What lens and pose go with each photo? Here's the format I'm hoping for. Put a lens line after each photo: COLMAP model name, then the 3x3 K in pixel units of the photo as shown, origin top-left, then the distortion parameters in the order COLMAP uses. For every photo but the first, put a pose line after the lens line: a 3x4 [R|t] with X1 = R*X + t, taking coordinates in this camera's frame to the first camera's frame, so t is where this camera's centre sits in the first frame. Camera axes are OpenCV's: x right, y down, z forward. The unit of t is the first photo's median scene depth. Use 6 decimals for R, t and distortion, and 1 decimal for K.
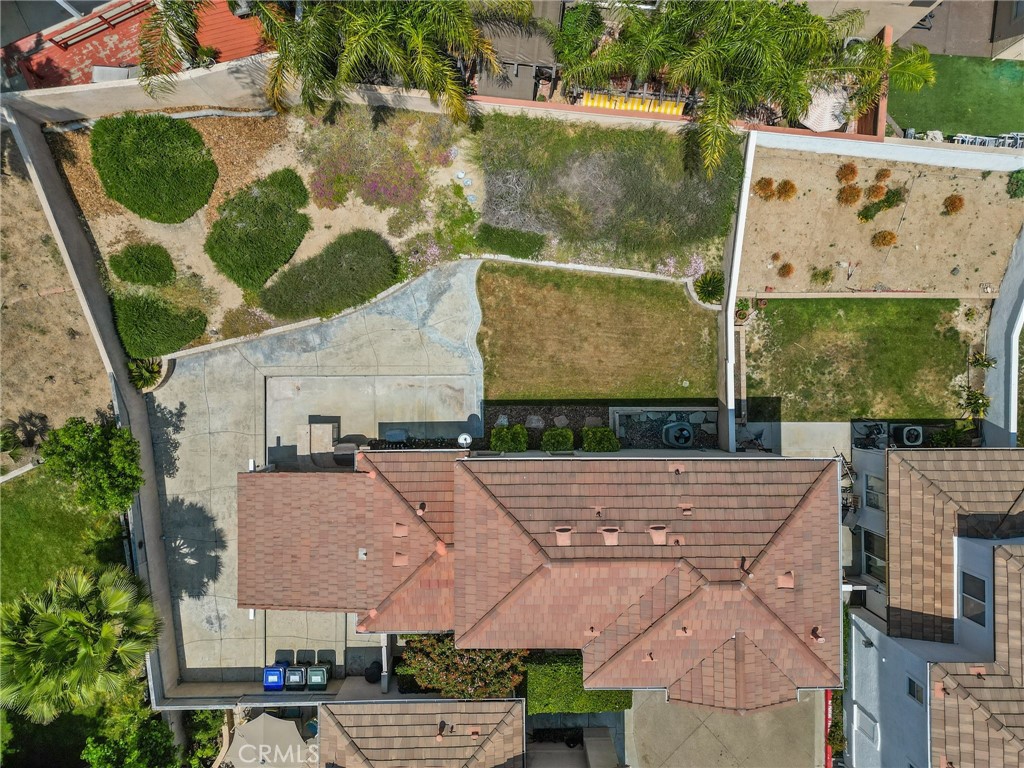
lens RADIAL K [[702.3, 0, 512.0], [0, 702.3, 384.0], [0, 0, 1]] dist [0.048368, -0.002191]
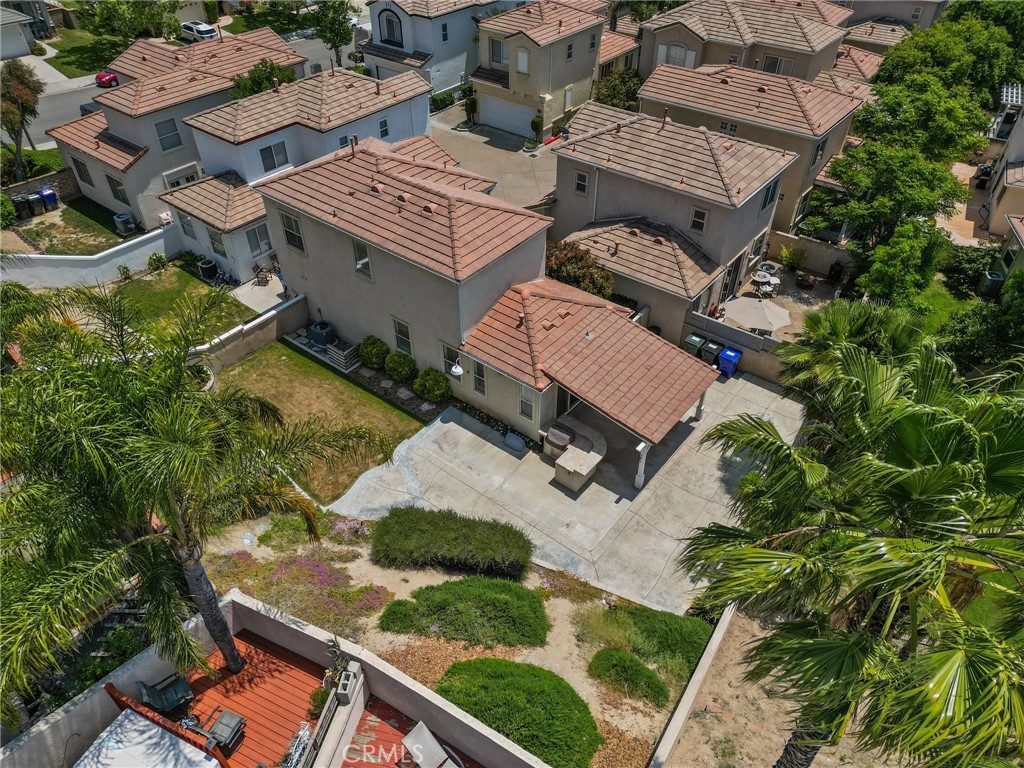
lens RADIAL K [[702.3, 0, 512.0], [0, 702.3, 384.0], [0, 0, 1]] dist [0.048368, -0.002191]
pose [[-0.781715, -0.418649, 0.462228, -0.582122], [0.623620, -0.519393, 0.584234, -0.459762], [-0.004510, 0.744959, 0.667095, 0.285804]]
